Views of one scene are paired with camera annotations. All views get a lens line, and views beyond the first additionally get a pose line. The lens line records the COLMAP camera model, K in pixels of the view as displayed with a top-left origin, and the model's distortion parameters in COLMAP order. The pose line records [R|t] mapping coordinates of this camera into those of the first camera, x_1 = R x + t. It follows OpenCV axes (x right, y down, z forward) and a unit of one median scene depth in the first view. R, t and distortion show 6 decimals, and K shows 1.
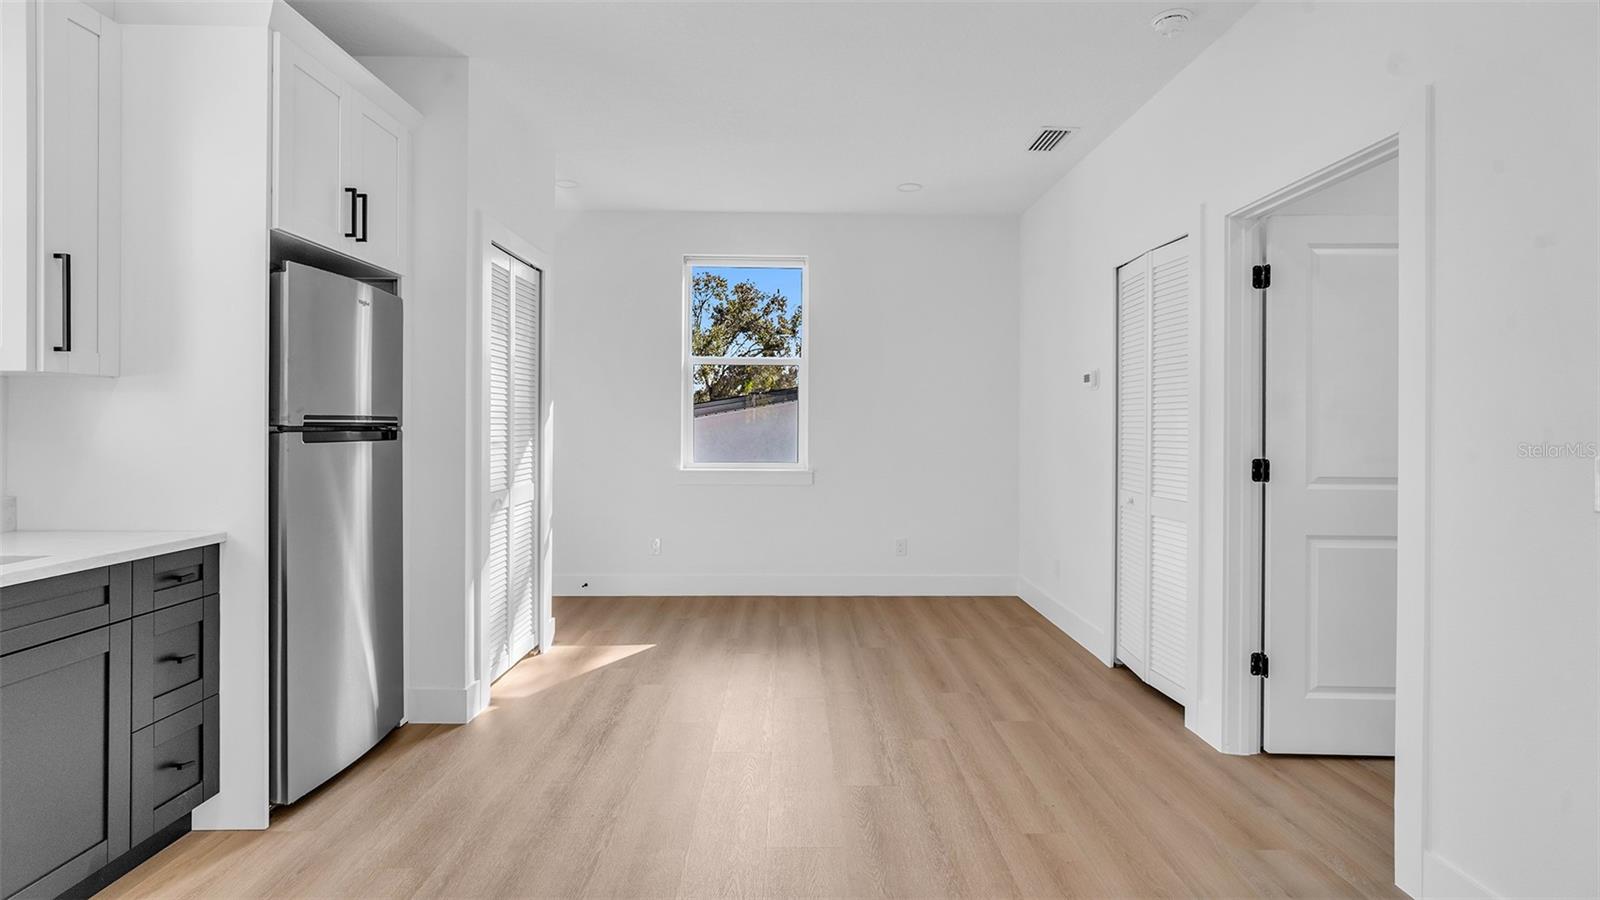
lens RADIAL K [[751.7, 0, 800.0], [0, 751.7, 450.0], [0, 0, 1]] dist [-0.028818, 0.000004]
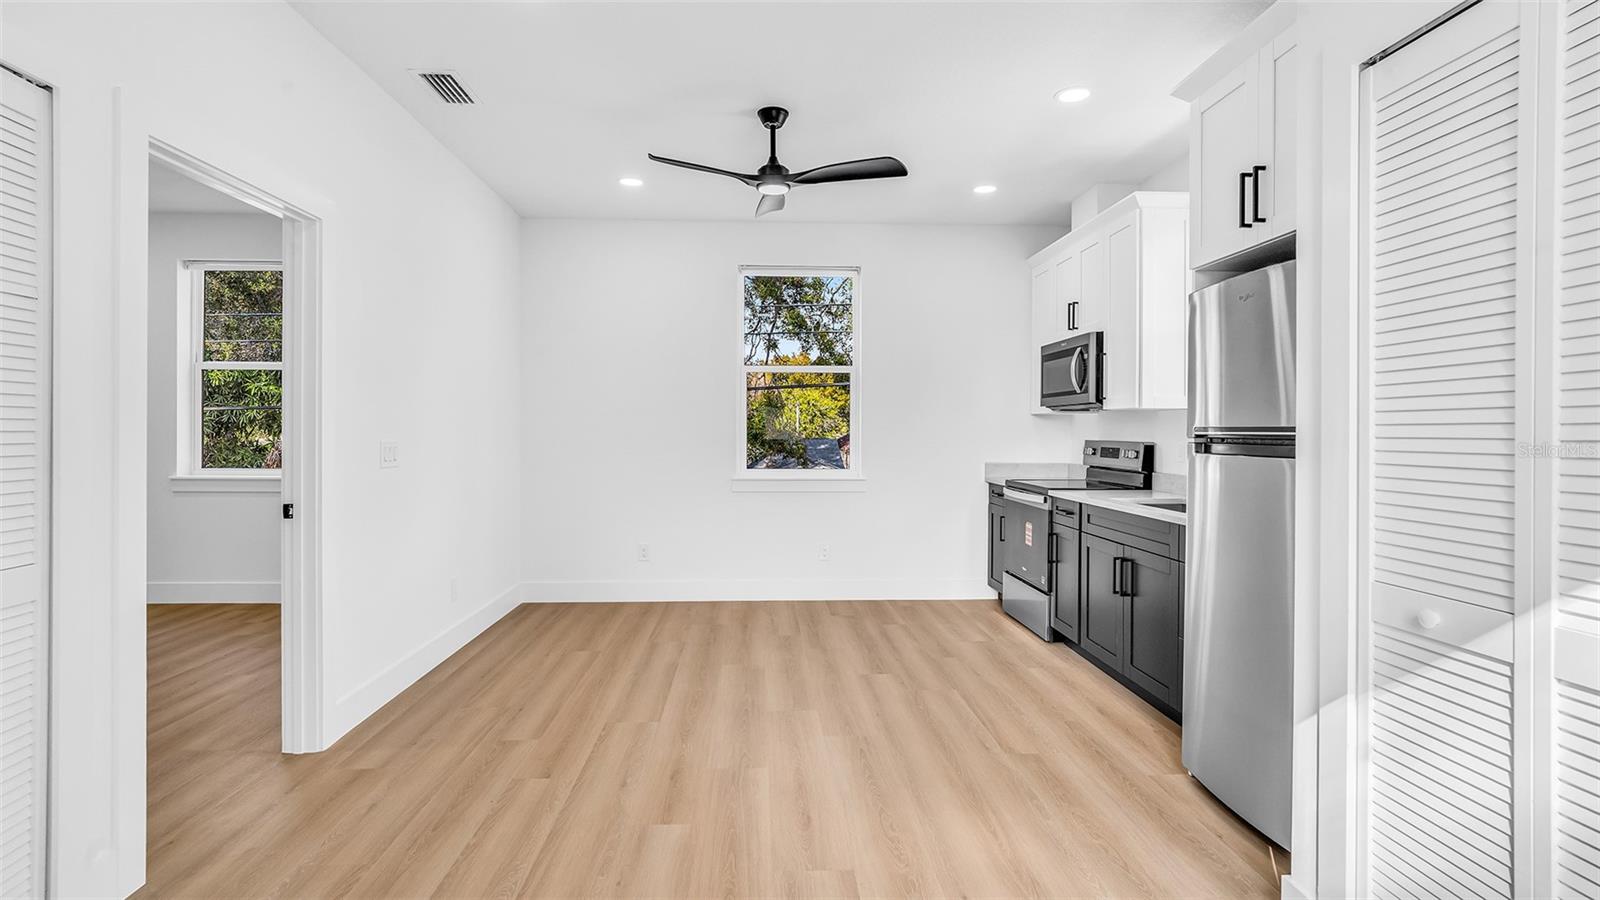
lens RADIAL K [[746.7, 0, 798.7], [0, 746.7, 435.2], [0, 0, 1]] dist [-0.029589, 0.000006]
pose [[-0.998807, -0.010490, -0.047697, -0.027664], [-0.012262, 0.999239, 0.037026, -0.067268], [0.047272, 0.037567, -0.998175, 1.999061]]
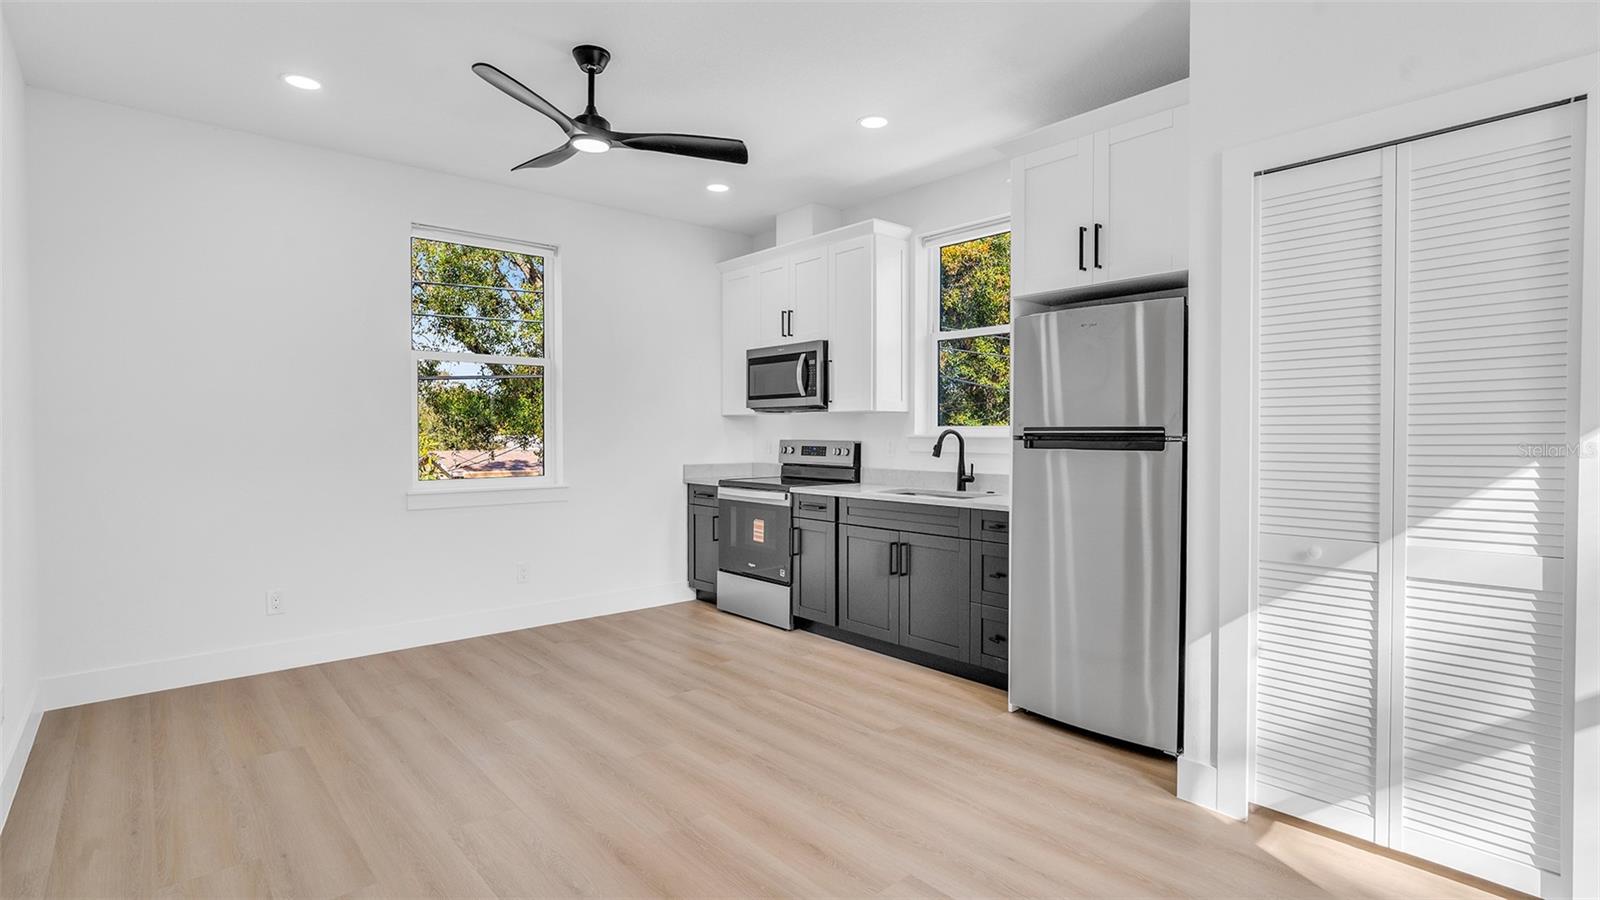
lens RADIAL K [[751.7, 0, 800.0], [0, 751.7, 450.0], [0, 0, 1]] dist [-0.028818, 0.000004]
pose [[-0.752271, 0.008545, -0.658798, 0.521820], [-0.025058, 0.998821, 0.041569, -0.051060], [0.658377, 0.047779, -0.751171, 1.694971]]
